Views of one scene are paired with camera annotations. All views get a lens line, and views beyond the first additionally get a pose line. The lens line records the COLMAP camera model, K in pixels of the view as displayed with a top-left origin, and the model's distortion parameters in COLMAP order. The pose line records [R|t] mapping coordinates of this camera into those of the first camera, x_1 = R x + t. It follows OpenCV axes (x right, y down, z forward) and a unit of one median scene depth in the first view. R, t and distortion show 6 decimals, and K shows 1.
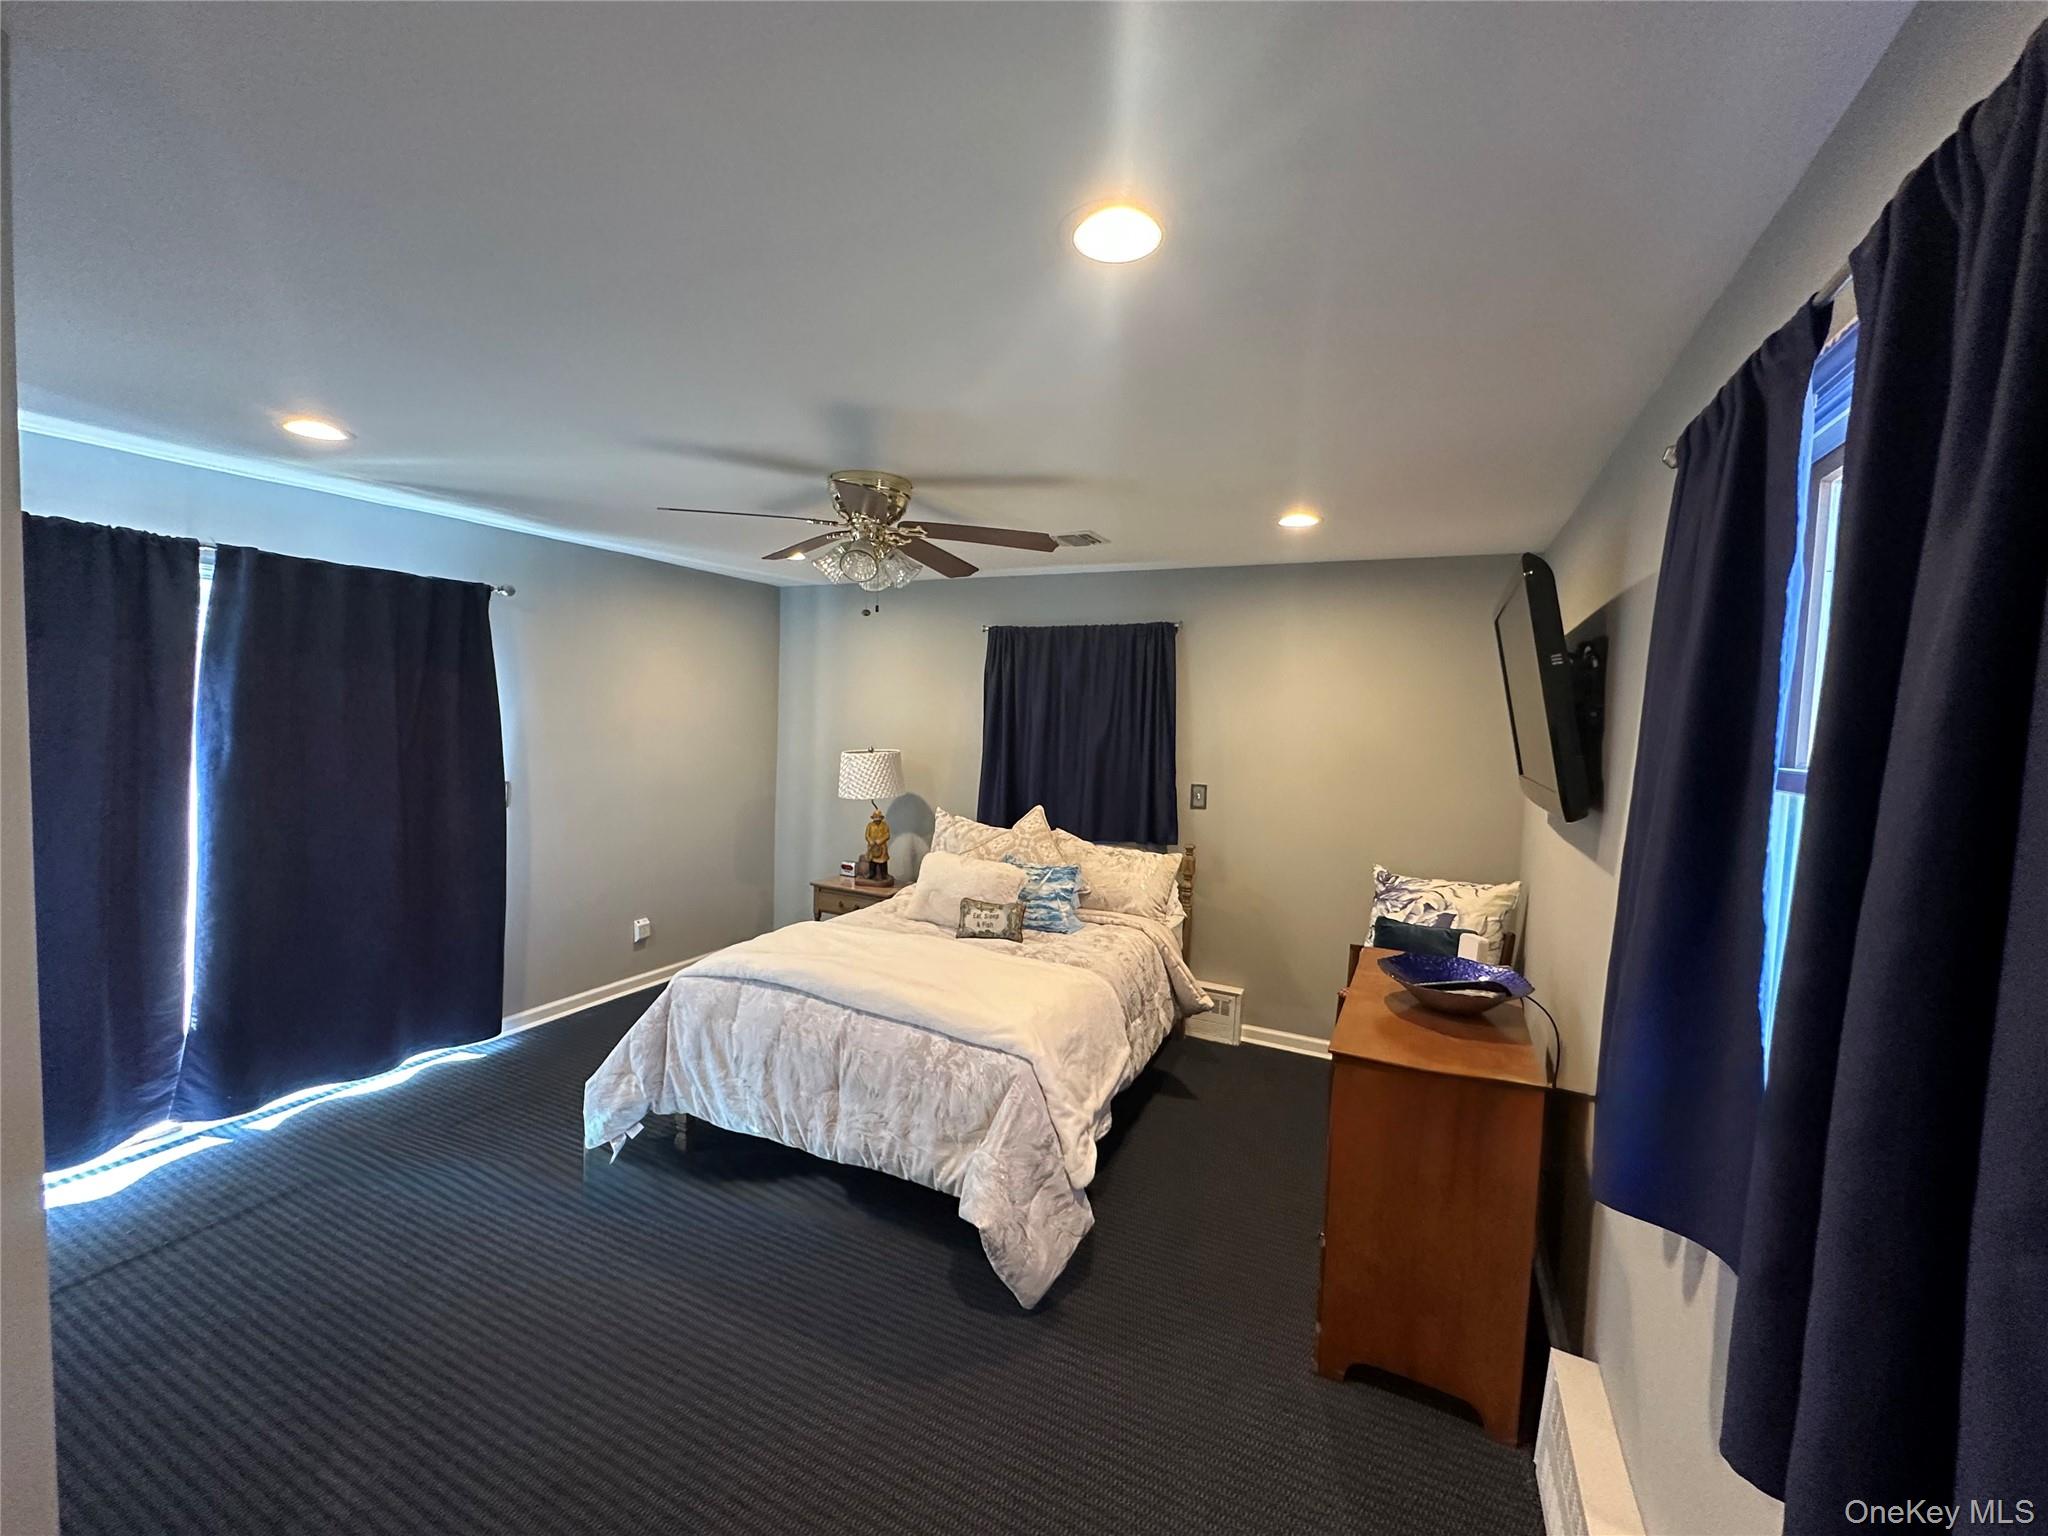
lens RADIAL K [[825.3, 0, 1016.3], [0, 825.3, 763.5], [0, 0, 1]] dist [-0.011587, -0.000714]
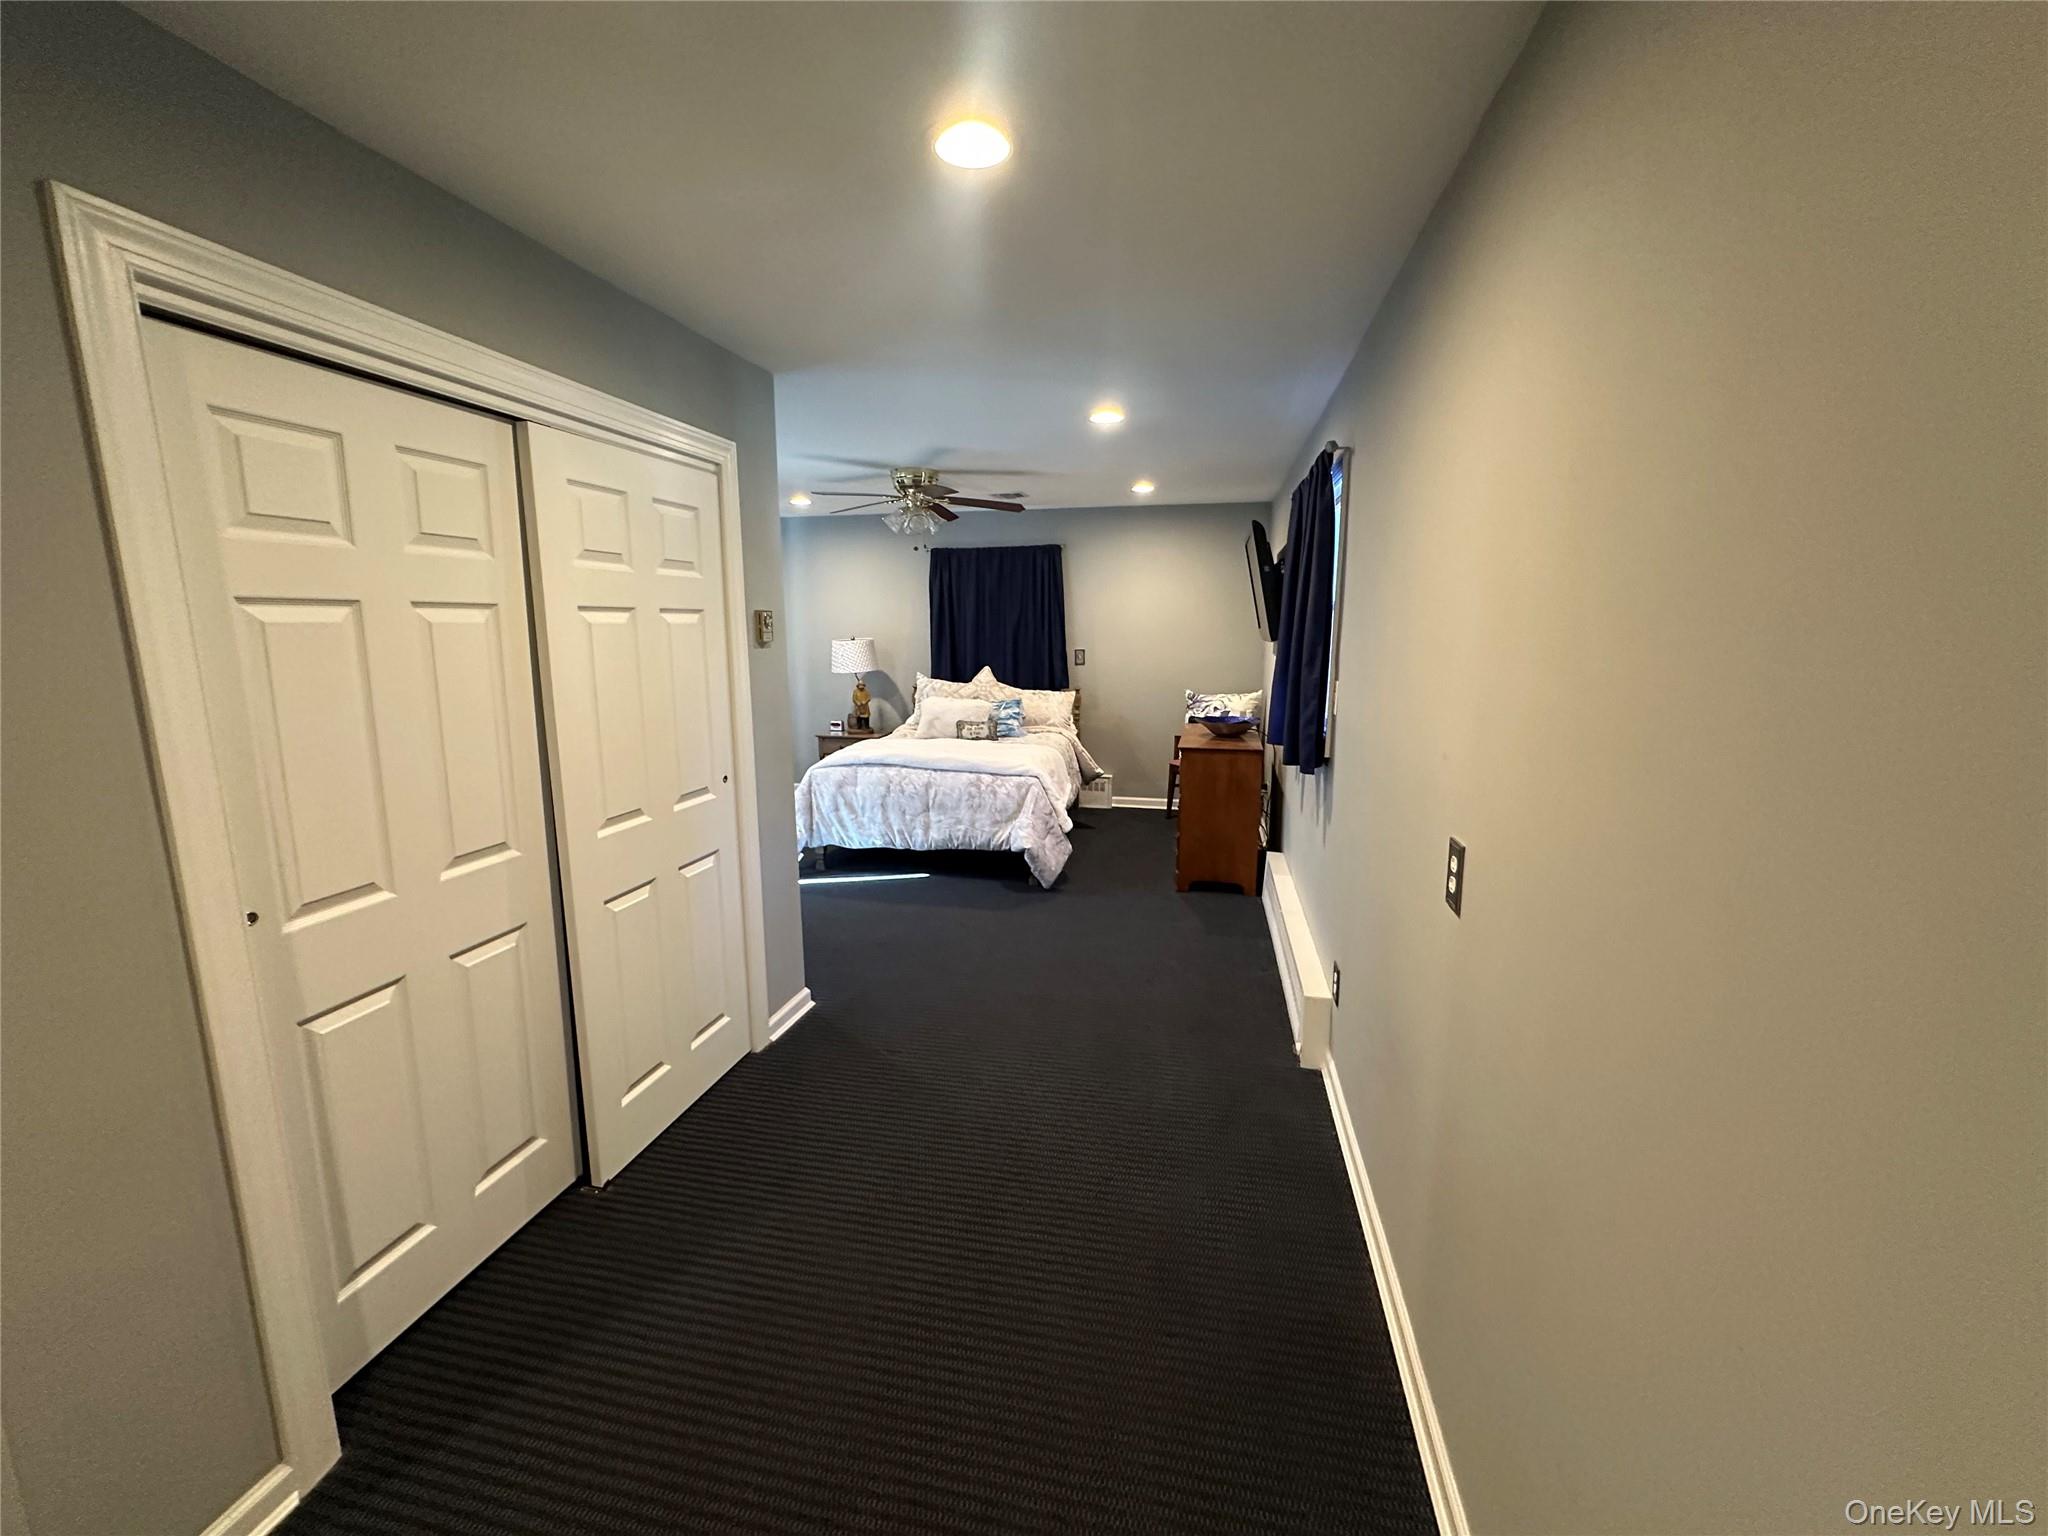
lens RADIAL K [[825.3, 0, 1023.9], [0, 825.3, 769.2], [0, 0, 1]] dist [-0.011587, -0.000714]
pose [[0.969596, -0.081043, 0.230901, -0.393209], [0.052024, 0.990264, 0.129113, 0.064436], [-0.239117, -0.113175, 0.964373, -0.769482]]
